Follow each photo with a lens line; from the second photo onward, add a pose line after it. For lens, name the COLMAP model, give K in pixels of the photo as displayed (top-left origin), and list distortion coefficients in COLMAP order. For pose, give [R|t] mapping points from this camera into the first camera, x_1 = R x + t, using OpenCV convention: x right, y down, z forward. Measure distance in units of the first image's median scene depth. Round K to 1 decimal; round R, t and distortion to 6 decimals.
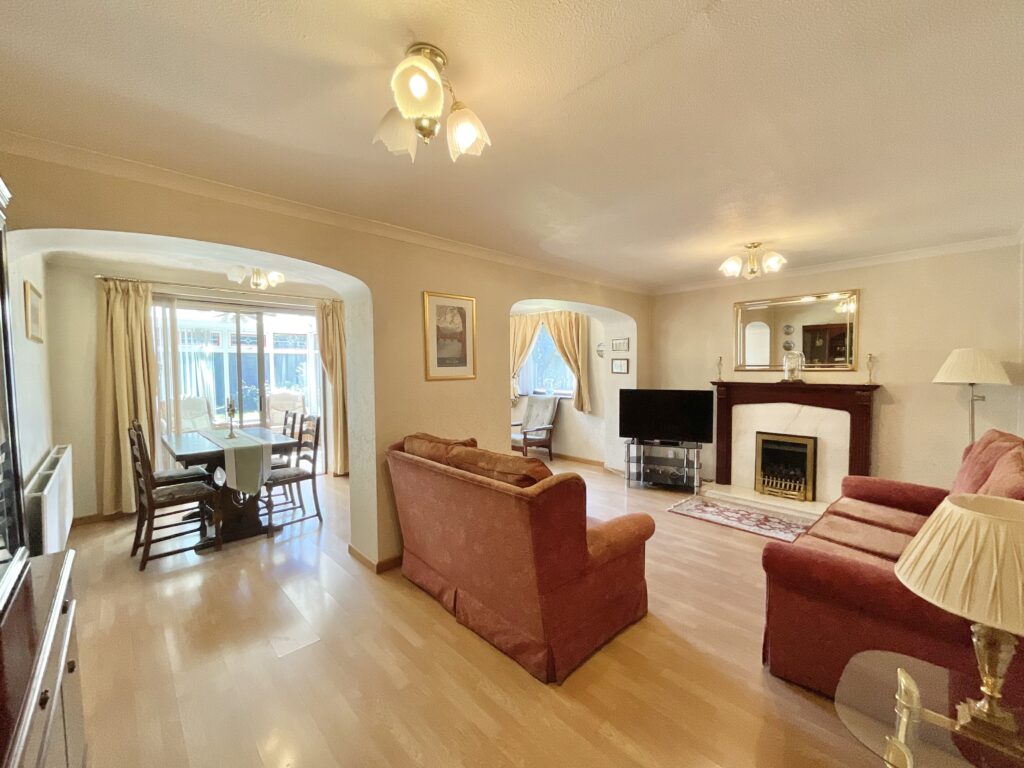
lens RADIAL K [[417.9, 0, 509.7], [0, 417.9, 385.0], [0, 0, 1]] dist [0.002454, 0.000123]
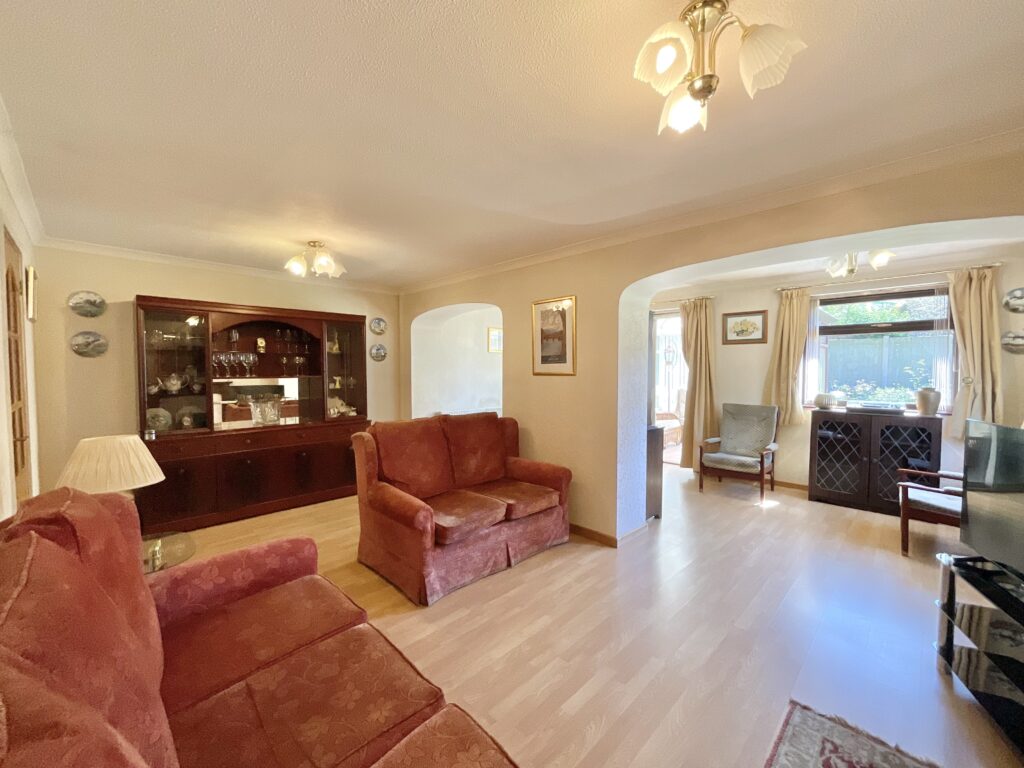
lens RADIAL K [[417.9, 0, 509.7], [0, 417.9, 385.0], [0, 0, 1]] dist [0.002454, 0.000123]
pose [[0.030436, 0.047321, -0.998416, 0.908302], [-0.042680, 0.998029, 0.046001, -0.031308], [0.998625, 0.041212, 0.032396, 0.799466]]
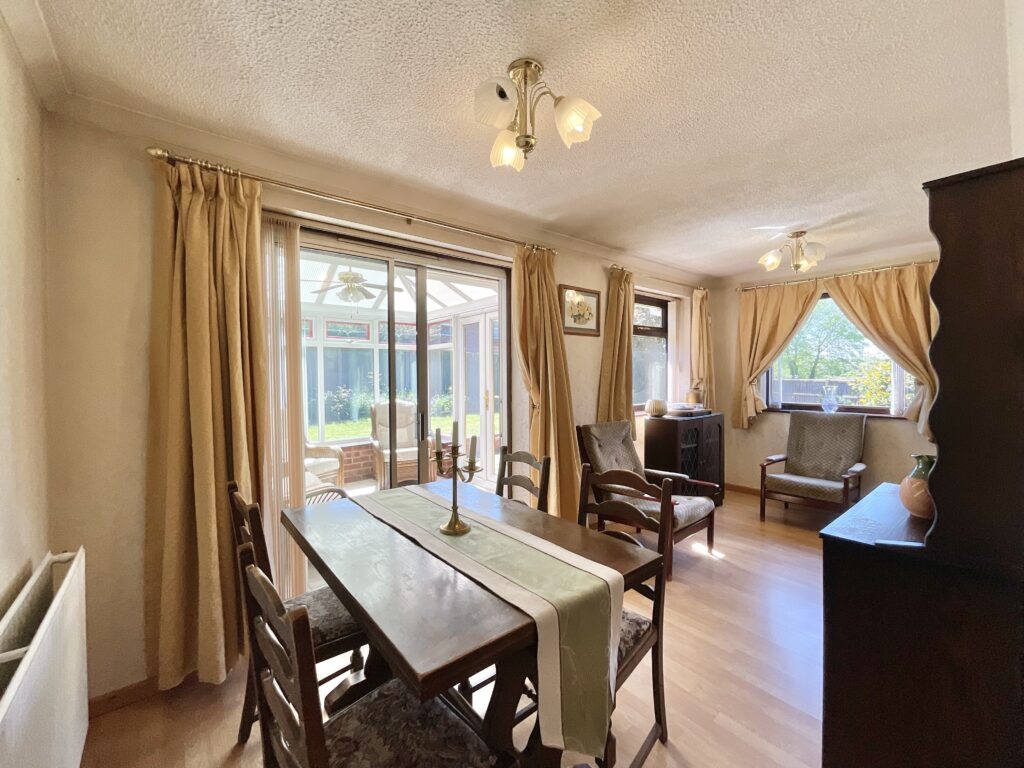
lens RADIAL K [[417.9, 0, 509.7], [0, 417.9, 385.0], [0, 0, 1]] dist [0.002454, 0.000123]
pose [[0.996702, 0.004027, -0.081047, -0.627564], [-0.005236, 0.999878, -0.014714, -0.007630], [0.080978, 0.015090, 0.996602, 0.648695]]
